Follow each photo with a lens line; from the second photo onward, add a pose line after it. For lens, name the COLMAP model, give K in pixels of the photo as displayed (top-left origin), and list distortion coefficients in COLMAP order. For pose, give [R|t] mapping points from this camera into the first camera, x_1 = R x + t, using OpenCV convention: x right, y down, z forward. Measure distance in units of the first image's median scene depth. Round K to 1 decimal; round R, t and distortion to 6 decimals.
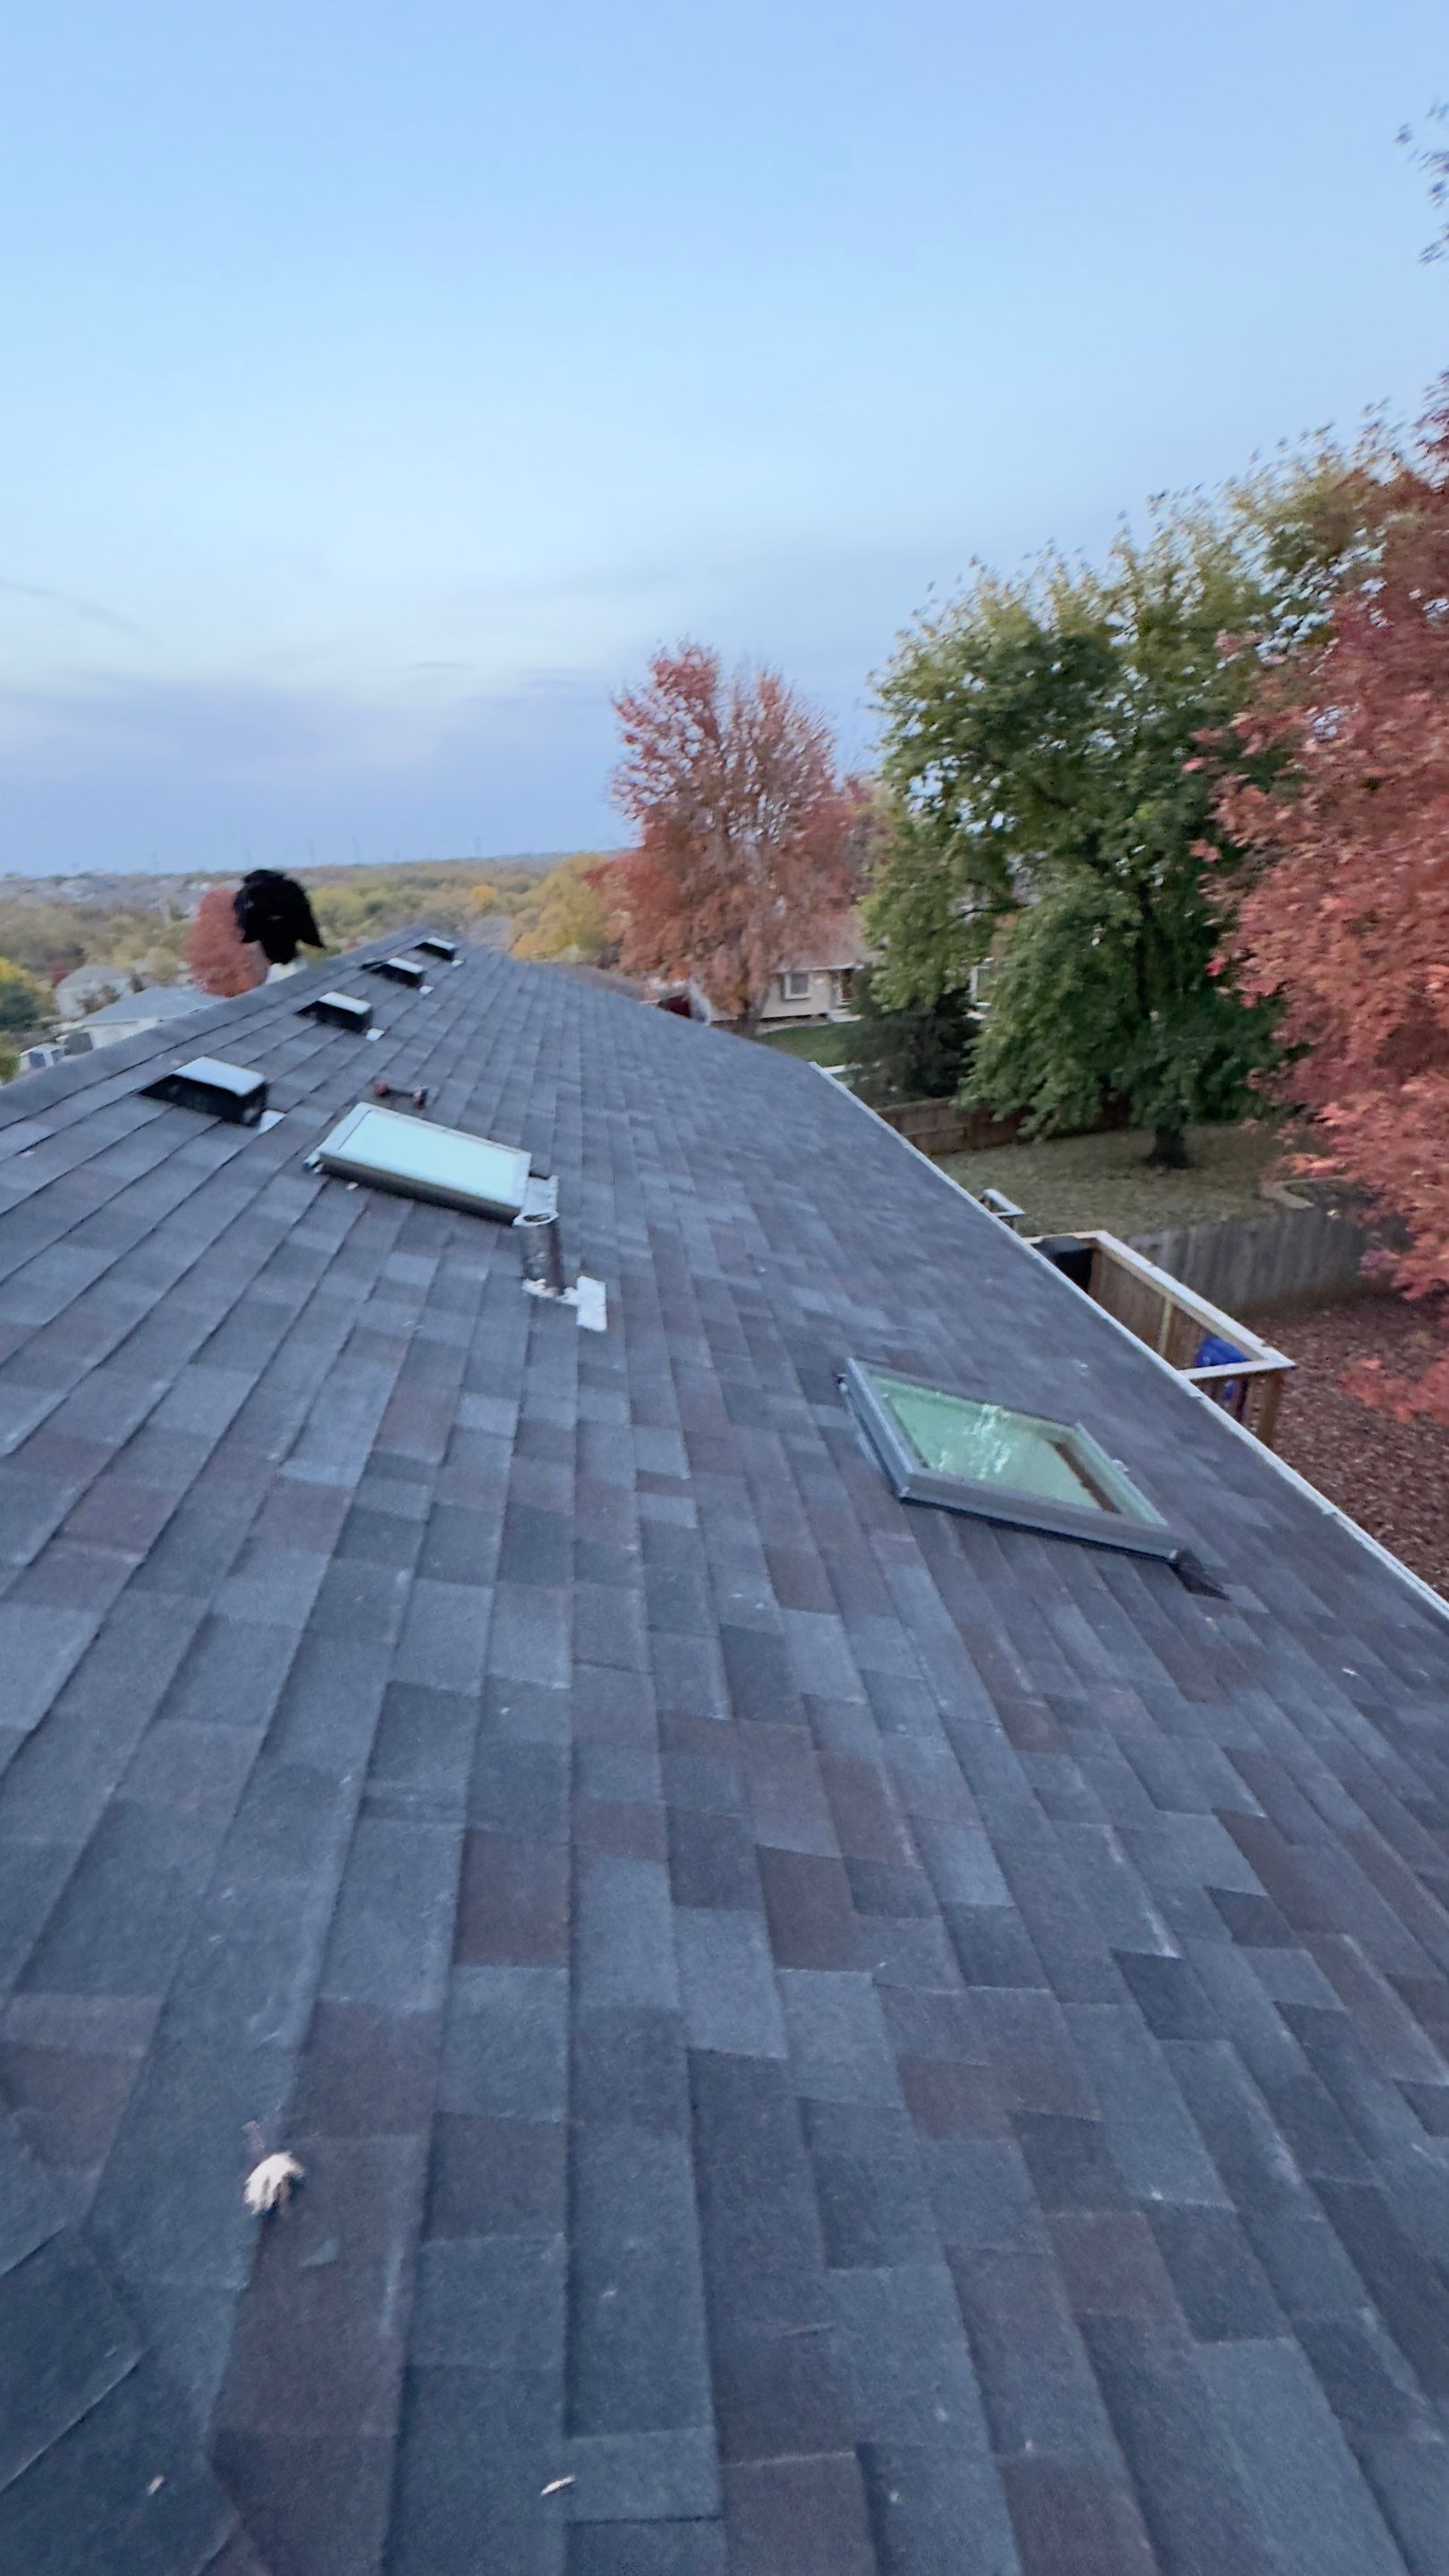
lens RADIAL K [[1034.7, 0, 724.5], [0, 1034.7, 1288.0], [0, 0, 1]] dist [-0.008083, -0.000065]
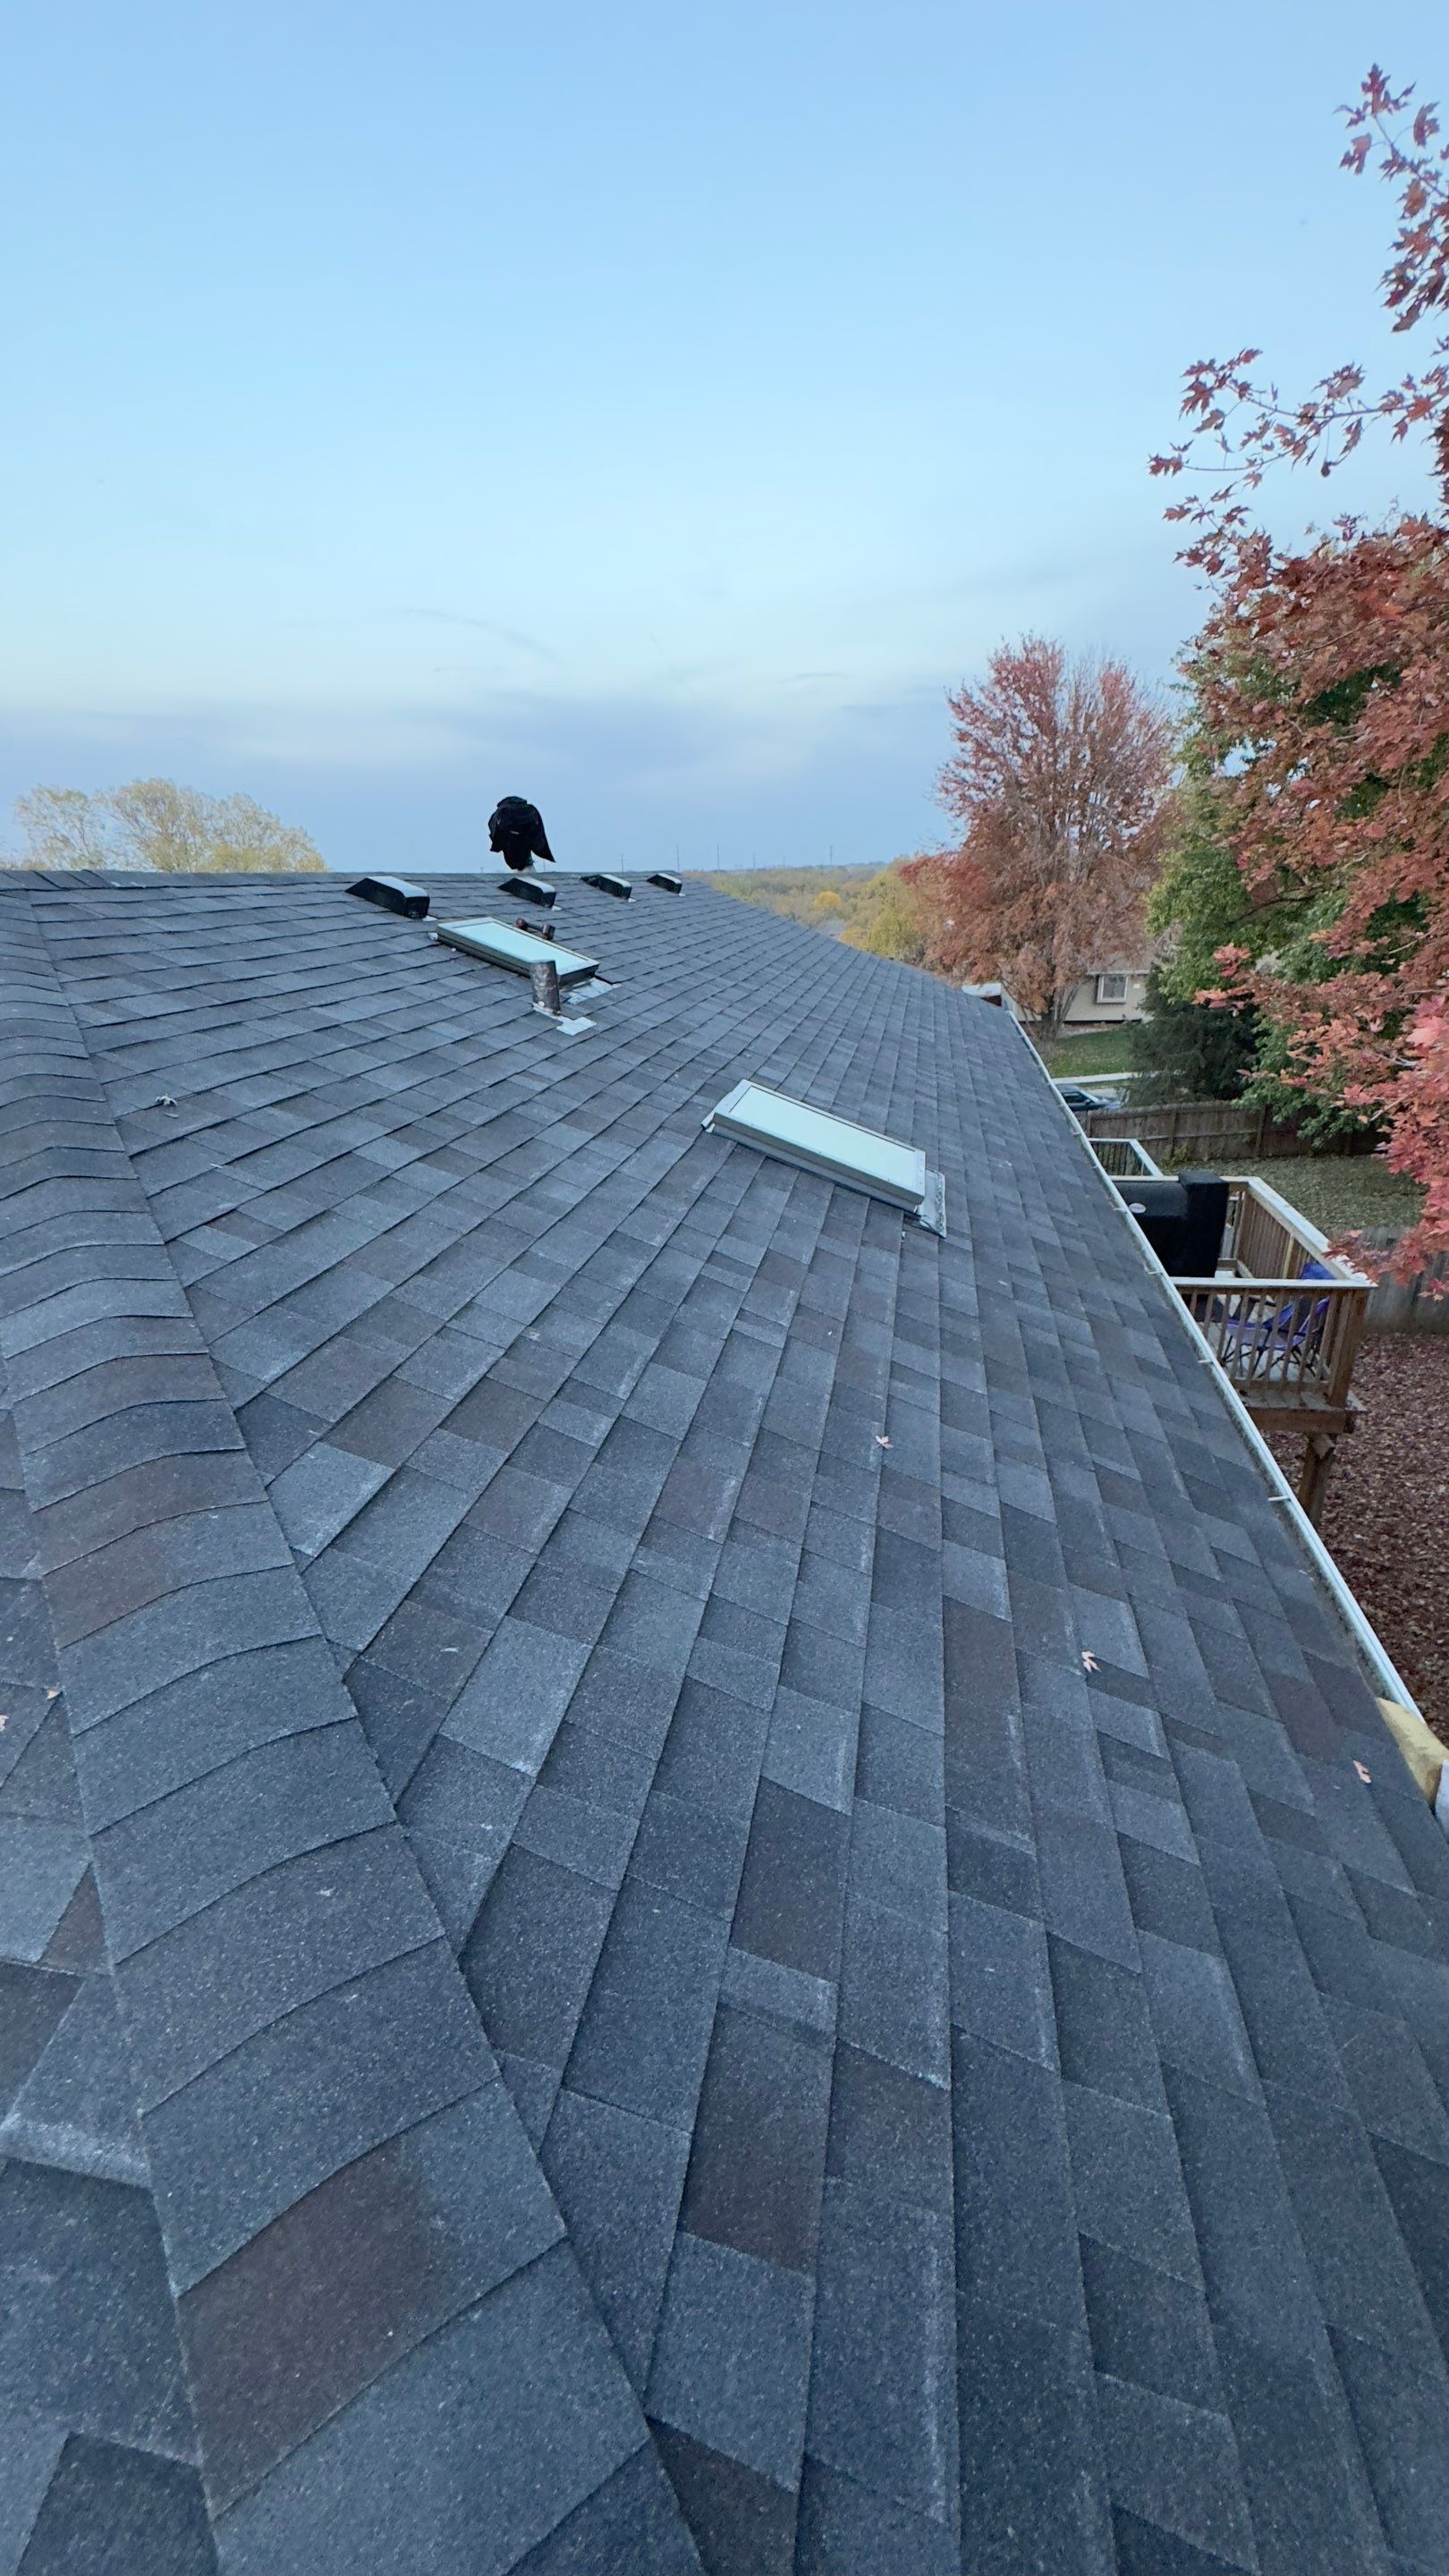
lens RADIAL K [[1027.5, 0, 721.9], [0, 1027.5, 1283.8], [0, 0, 1]] dist [0.001141, 0.000001]
pose [[0.950785, 0.126217, -0.282979, 0.069890], [-0.128777, 0.991627, 0.009615, 0.044577], [0.281824, 0.027300, 0.959078, -0.045443]]
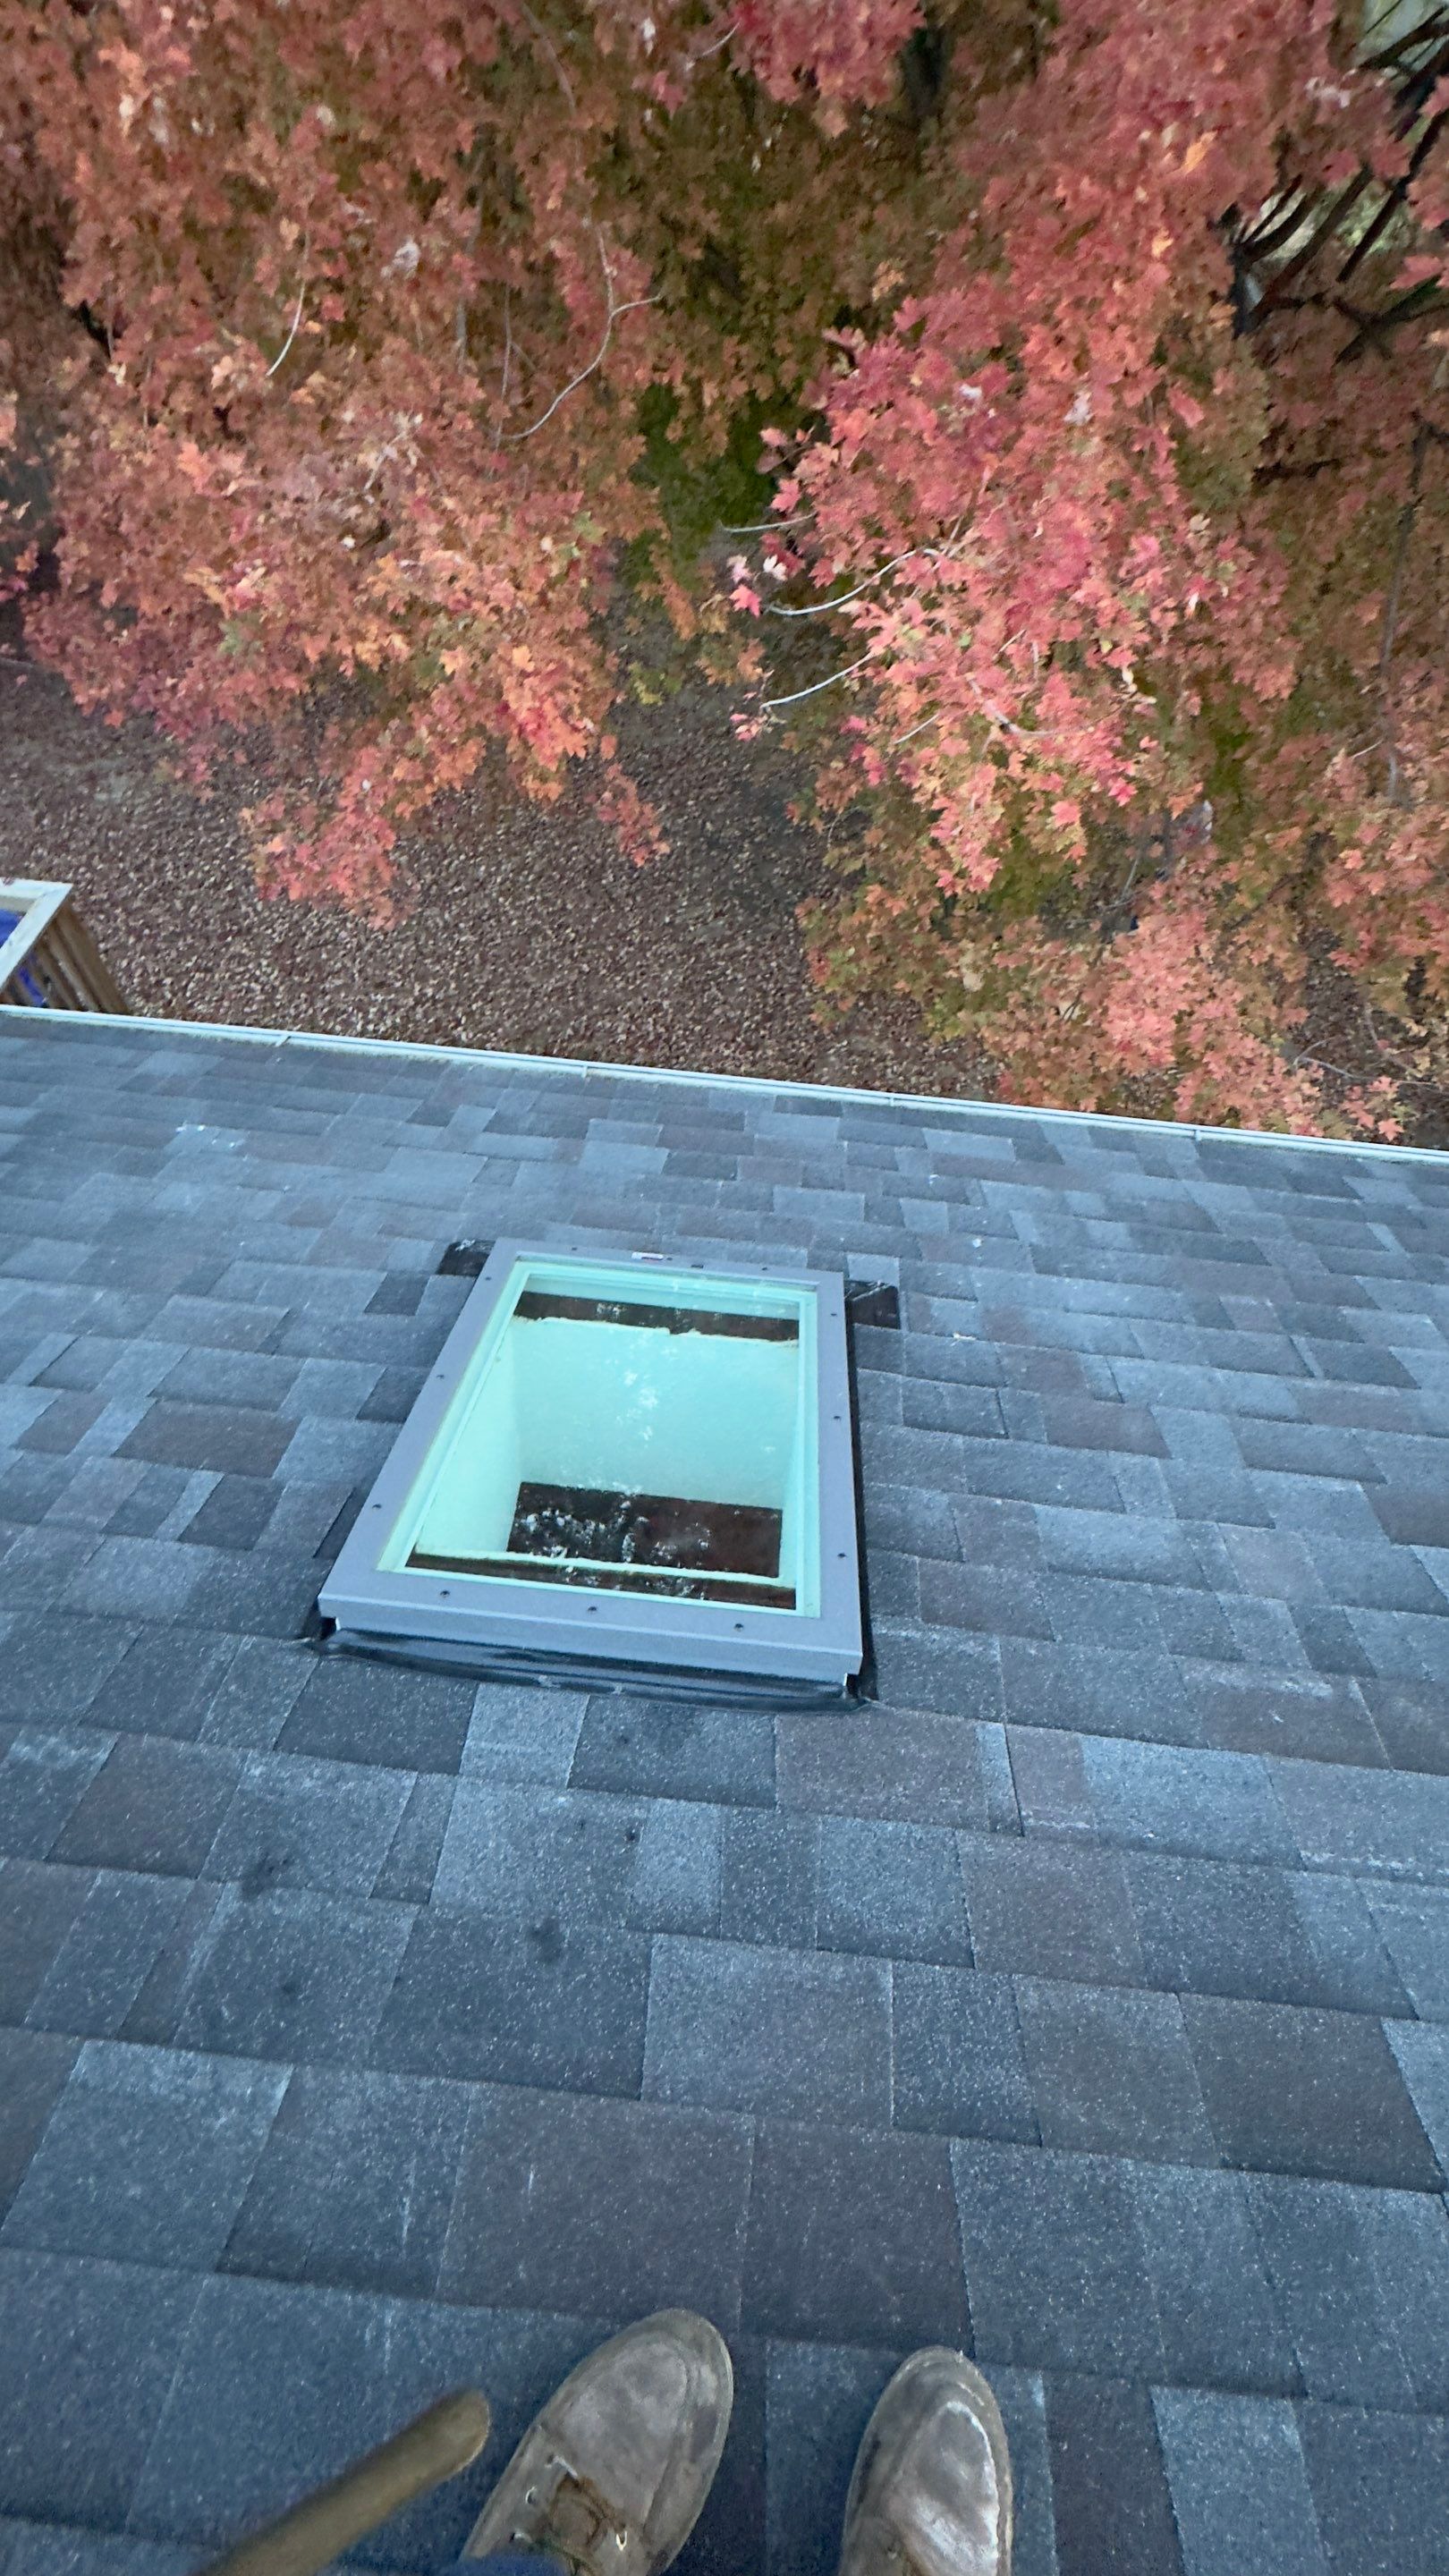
lens RADIAL K [[1034.7, 0, 724.5], [0, 1034.7, 1288.0], [0, 0, 1]] dist [-0.008083, -0.000065]
pose [[0.224297, -0.767576, 0.600431, 0.001151], [0.328378, 0.639627, 0.695014, -0.030042], [-0.917529, 0.041279, 0.395521, 0.093407]]
